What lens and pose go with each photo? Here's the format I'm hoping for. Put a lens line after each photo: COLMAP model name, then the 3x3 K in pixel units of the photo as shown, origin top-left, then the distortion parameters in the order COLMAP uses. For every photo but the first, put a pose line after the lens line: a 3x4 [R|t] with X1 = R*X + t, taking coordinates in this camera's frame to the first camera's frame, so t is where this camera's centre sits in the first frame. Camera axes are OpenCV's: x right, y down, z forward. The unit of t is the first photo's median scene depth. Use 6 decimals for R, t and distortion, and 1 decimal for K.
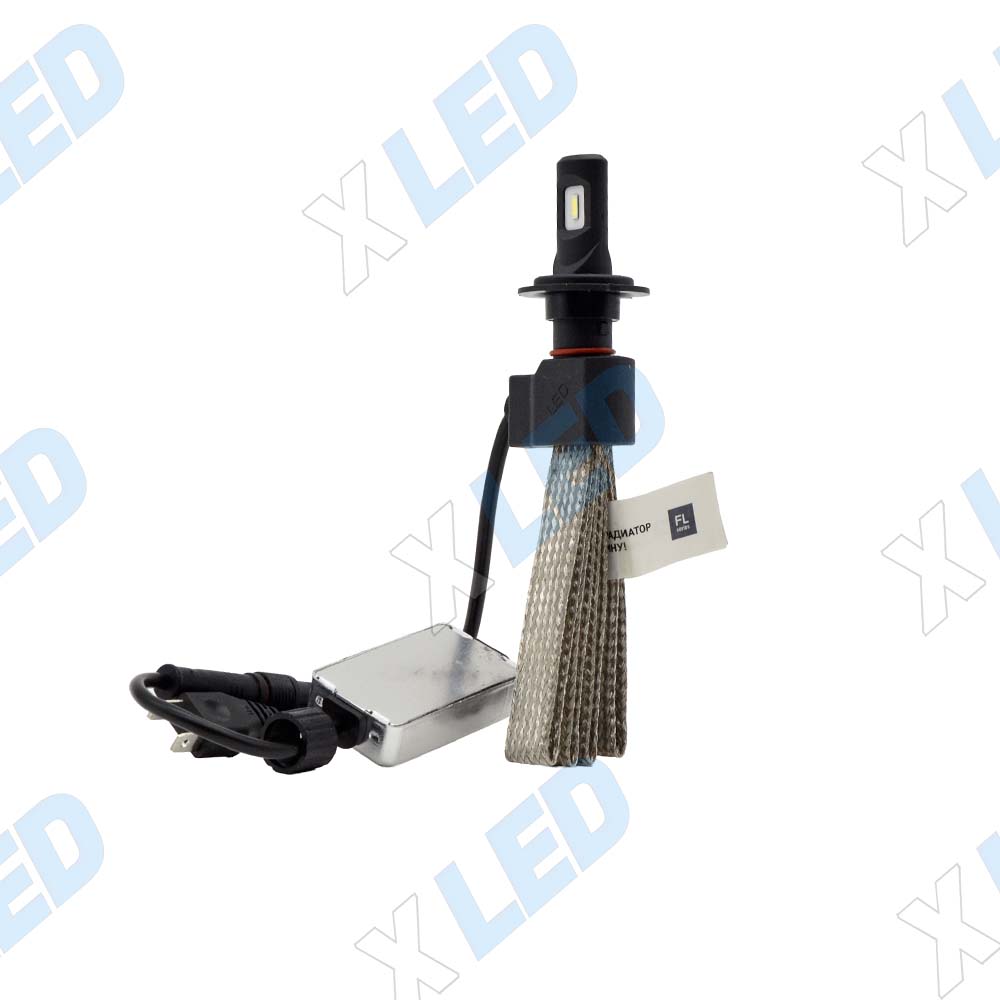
lens RADIAL K [[2269.7, 0, 499.7], [0, 2269.7, 501.0], [0, 0, 1]] dist [0.071528, 0.000000]
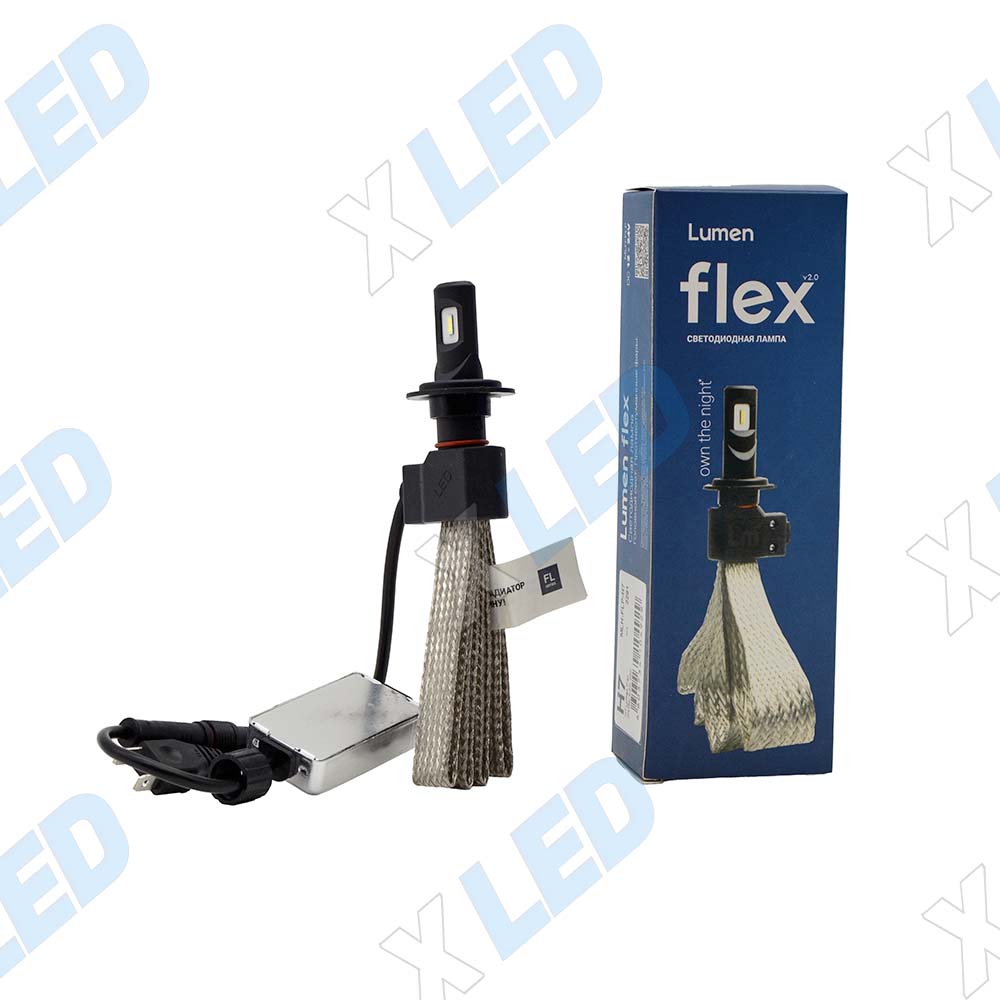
lens RADIAL K [[2269.7, 0, 497.4], [0, 2269.7, 508.3], [0, 0, 1]] dist [0.071528, 0.000000]
pose [[0.998109, -0.044092, 0.042836, 0.002025], [0.044711, 0.998907, -0.013603, -0.013706], [-0.042190, 0.015493, 0.998989, -0.209037]]
